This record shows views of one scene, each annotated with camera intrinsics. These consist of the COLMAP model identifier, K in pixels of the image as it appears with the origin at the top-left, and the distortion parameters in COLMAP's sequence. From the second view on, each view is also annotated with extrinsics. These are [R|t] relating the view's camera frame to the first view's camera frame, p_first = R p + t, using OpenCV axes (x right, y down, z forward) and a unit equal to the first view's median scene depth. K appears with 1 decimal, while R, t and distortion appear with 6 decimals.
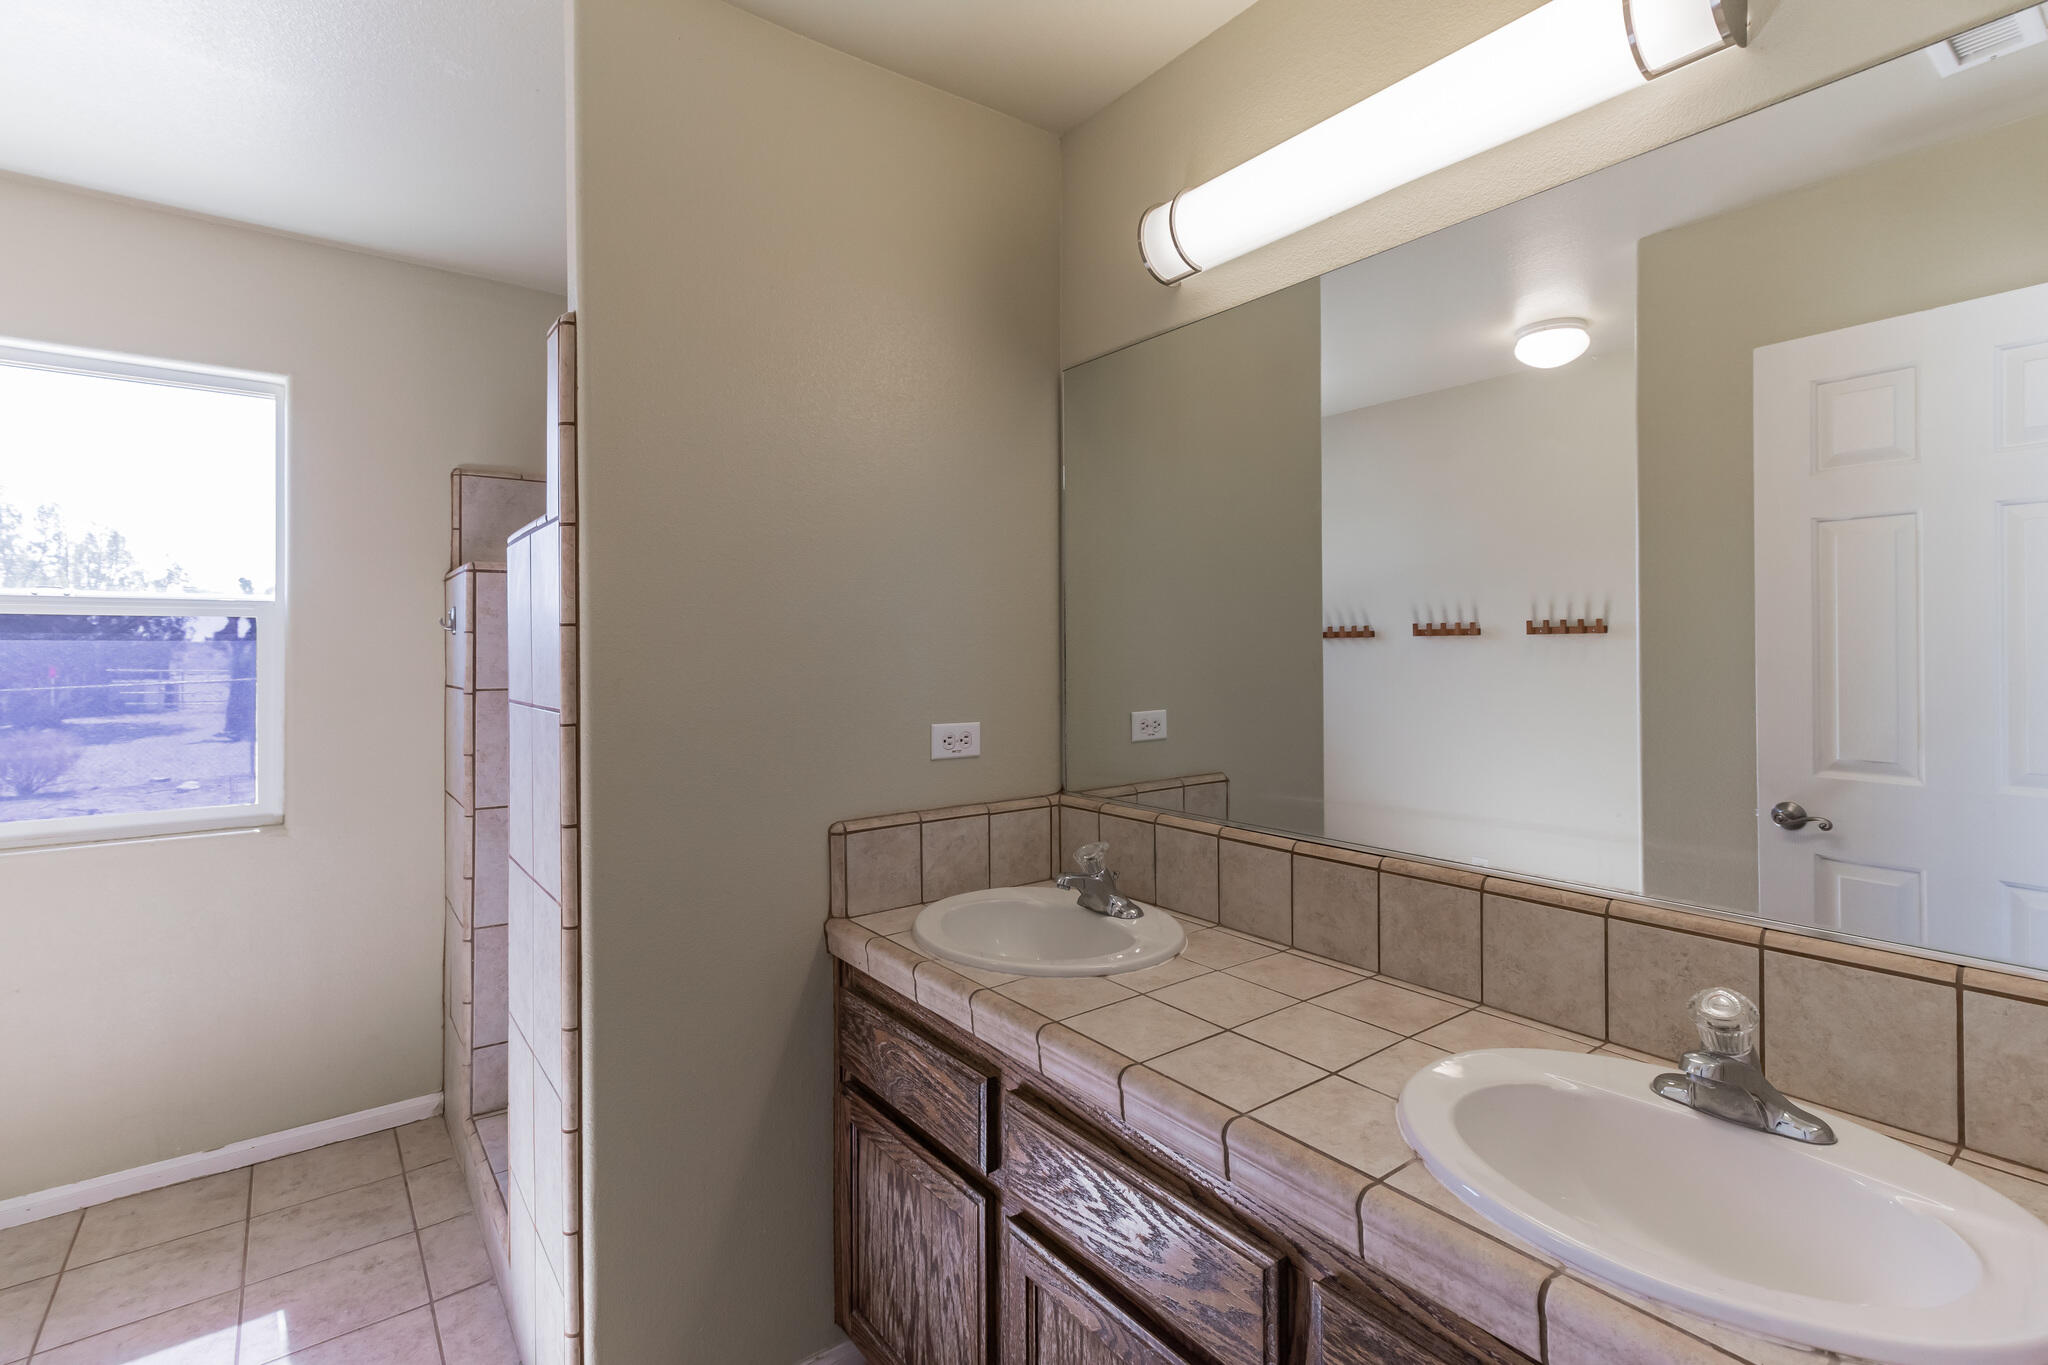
lens RADIAL K [[974.2, 0, 987.9], [0, 974.2, 643.5], [0, 0, 1]] dist [0.004332, 0.000443]
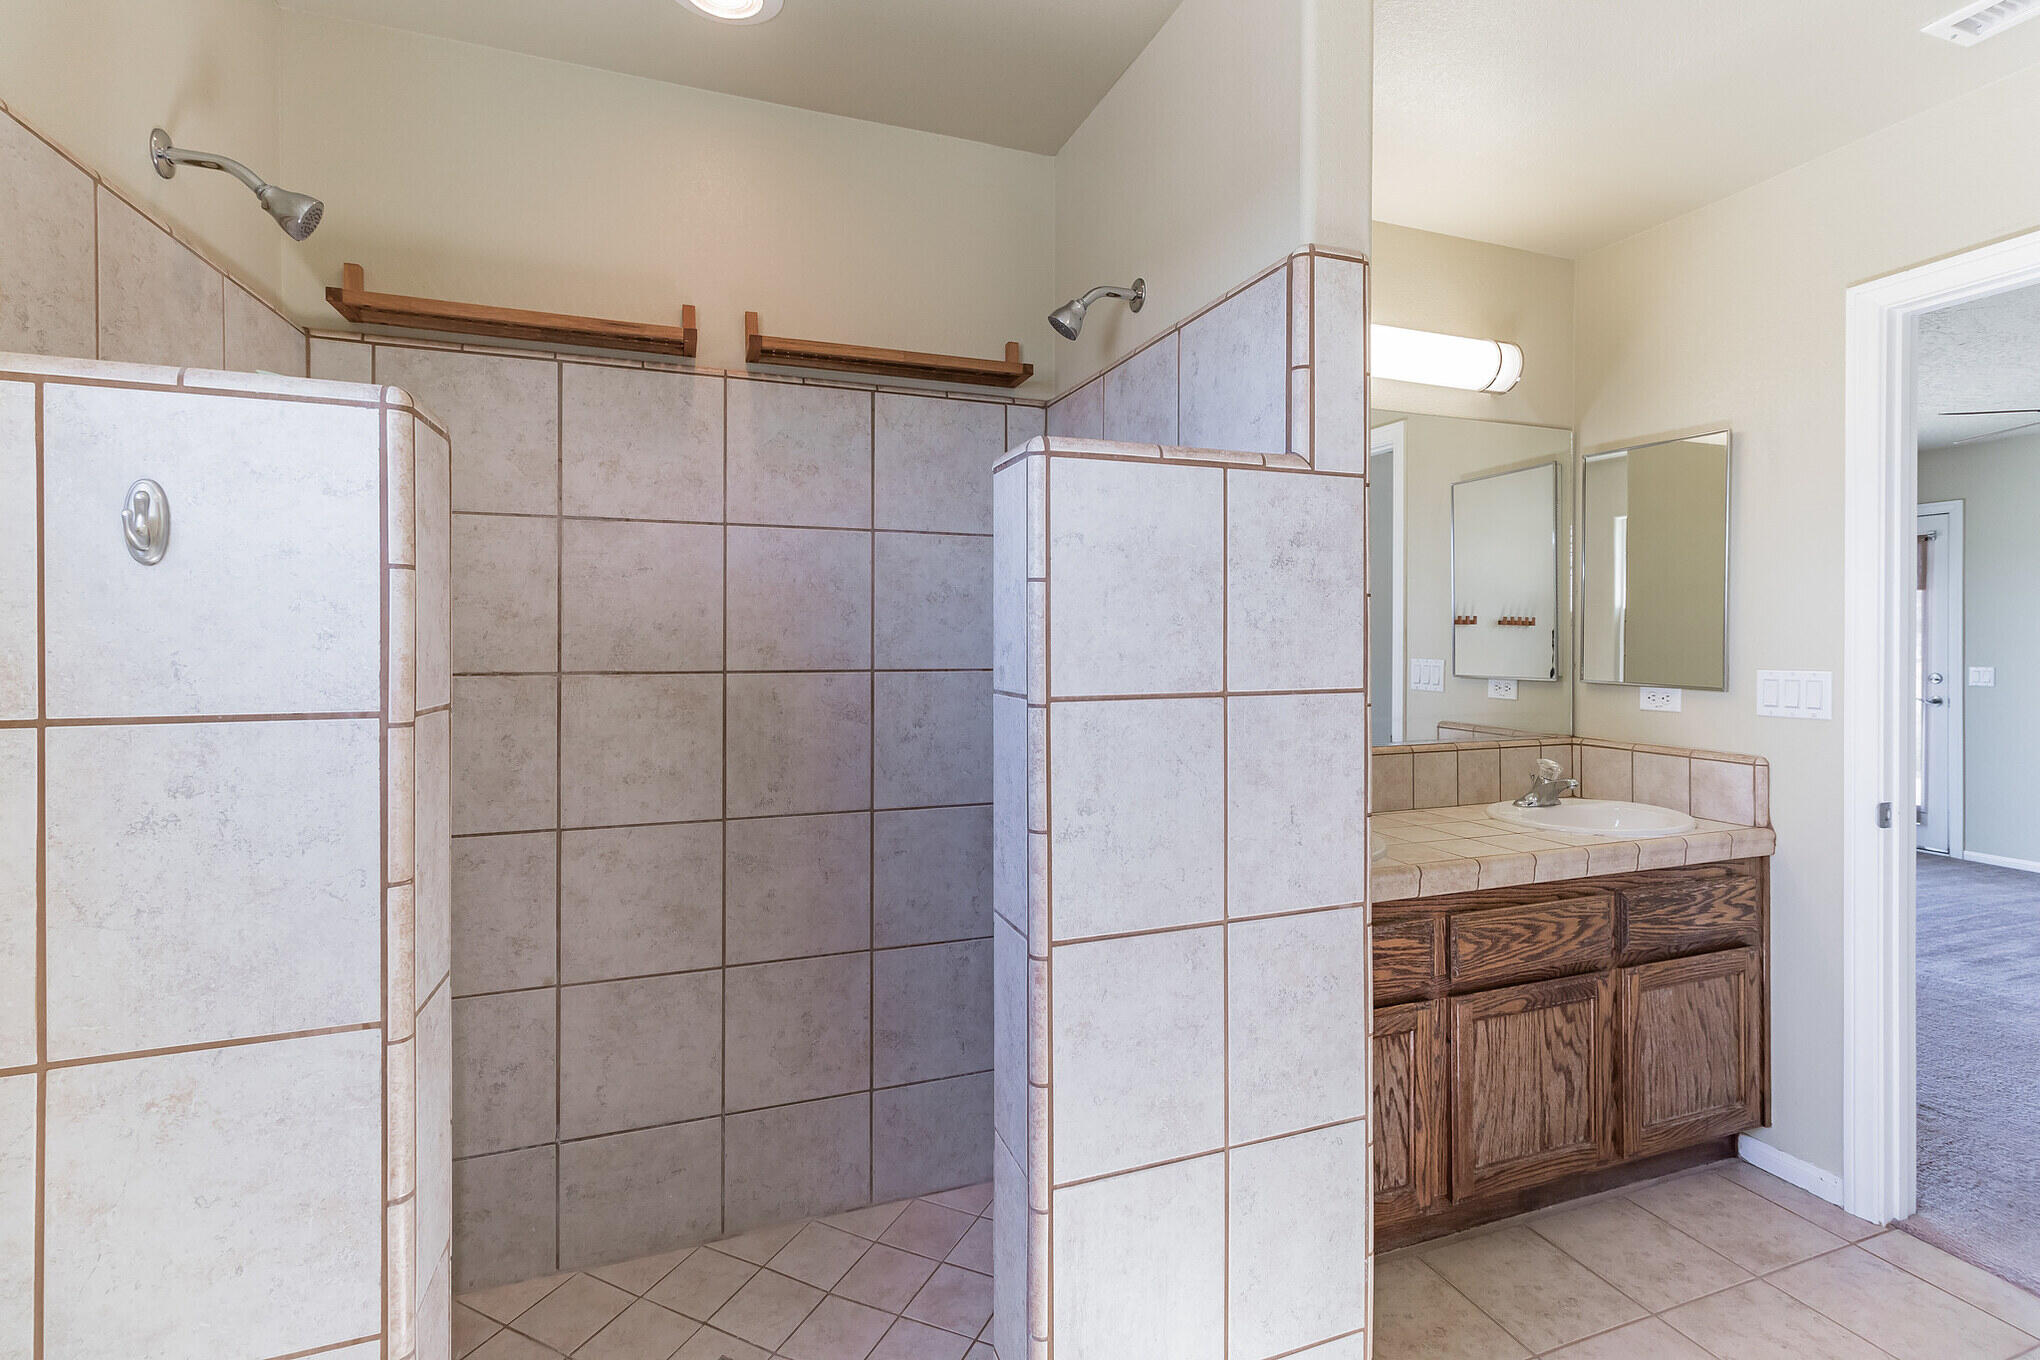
lens RADIAL K [[984.4, 0, 1024.3], [0, 984.4, 642.4], [0, 0, 1]] dist [0.005796, 0.001777]
pose [[0.263445, -0.003724, 0.964667, -1.652720], [0.010041, 0.999949, 0.001119, 0.014850], [-0.964622, 0.009391, 0.263469, 1.226037]]
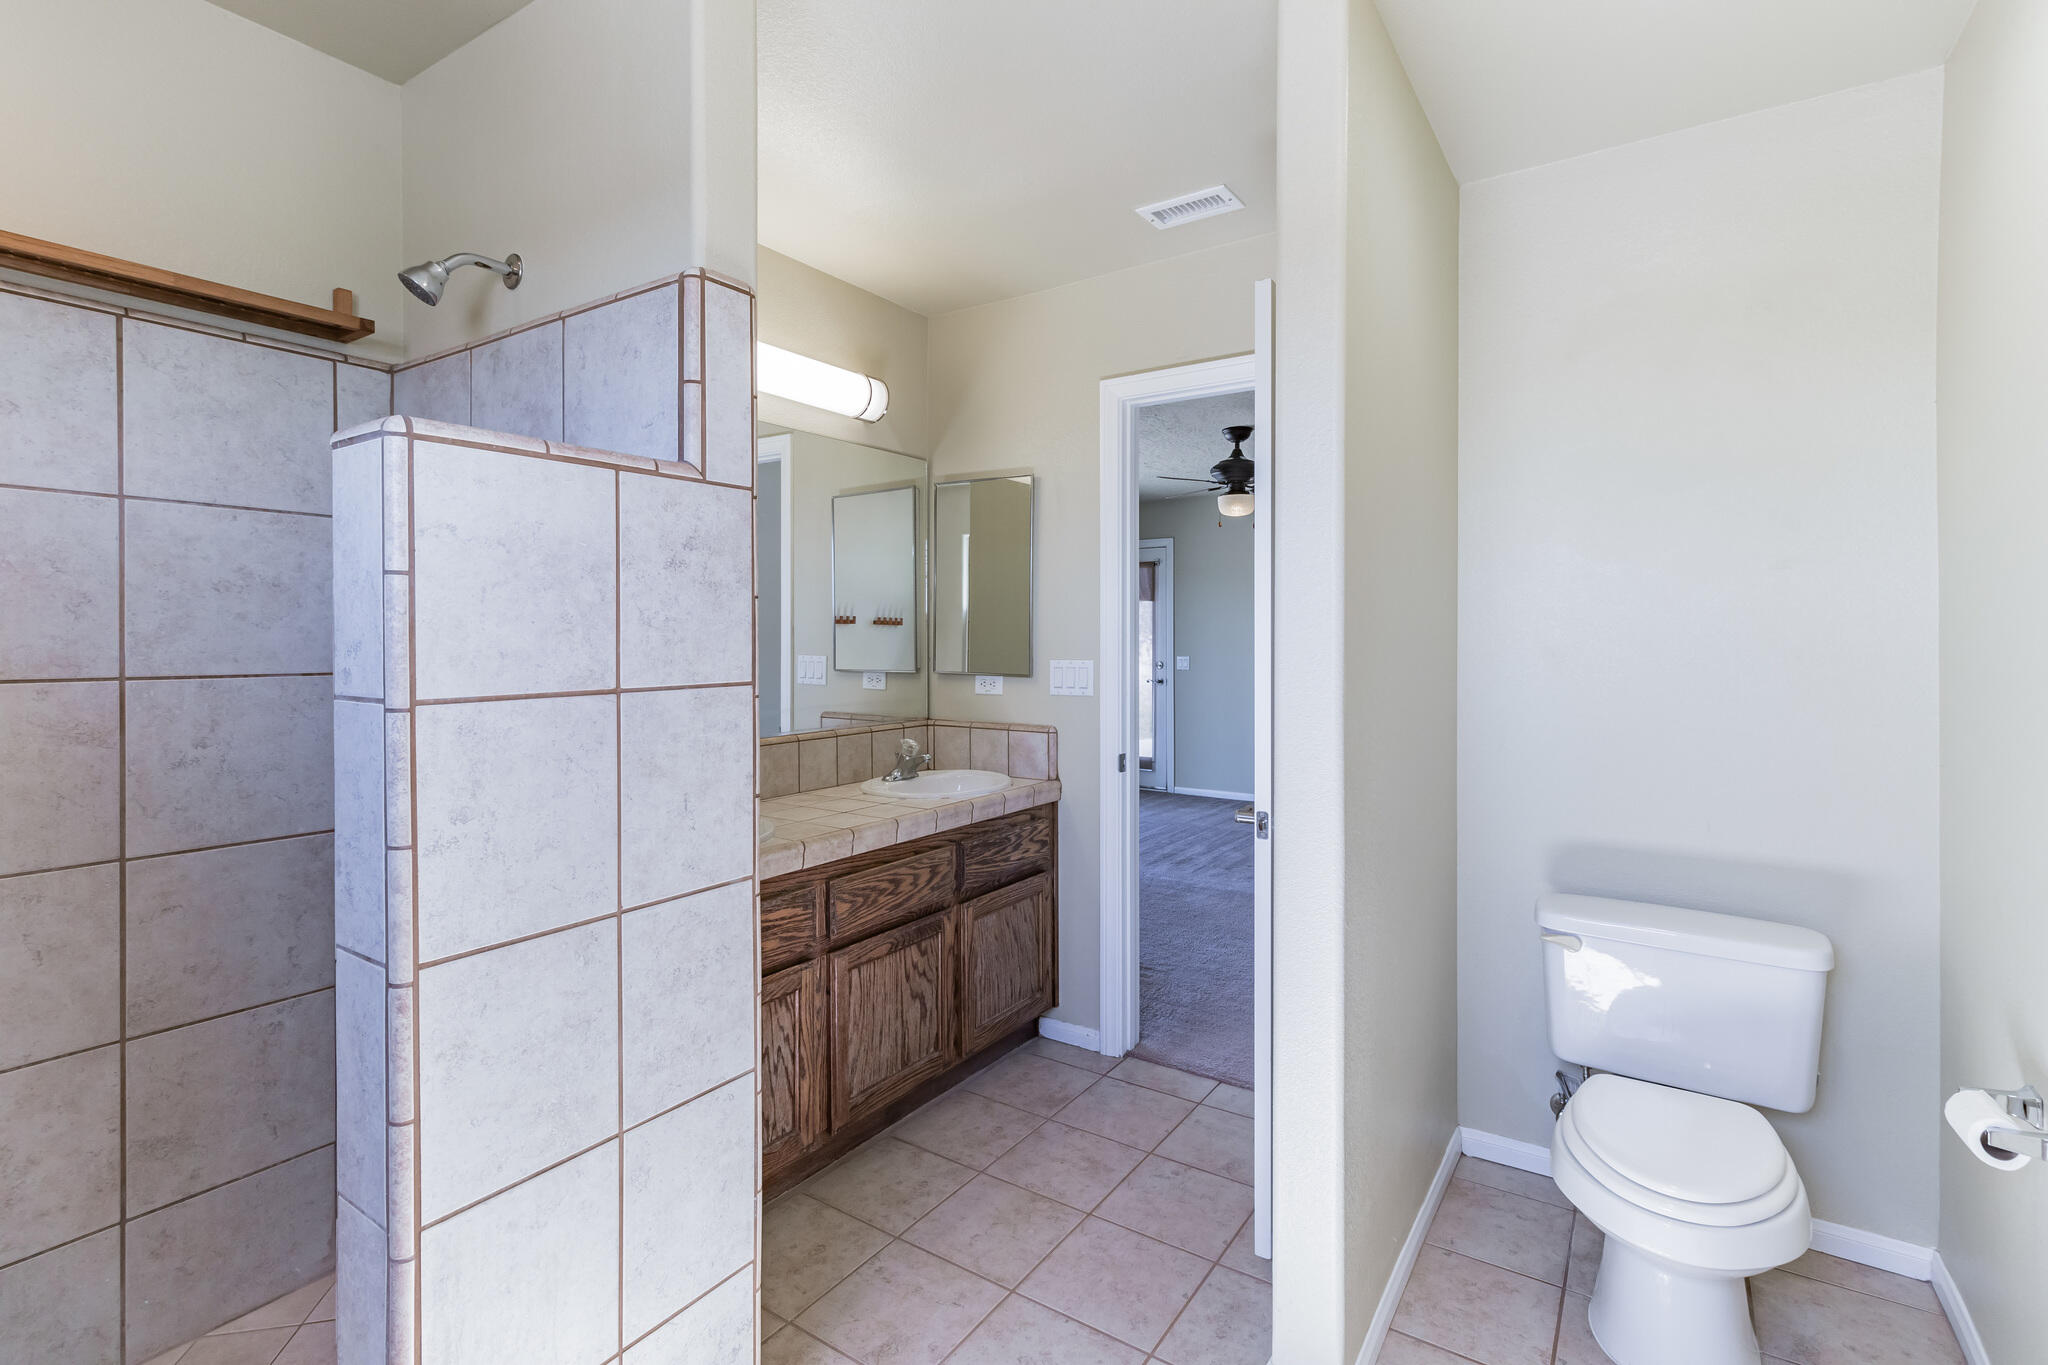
lens RADIAL K [[971.9, 0, 1053.0], [0, 971.9, 640.5], [0, 0, 1]] dist [0.002579, -0.000075]
pose [[-0.354868, -0.003462, 0.934910, -1.737796], [0.011026, 0.999908, 0.007888, 0.015211], [-0.934851, 0.013107, -0.354797, 1.228488]]
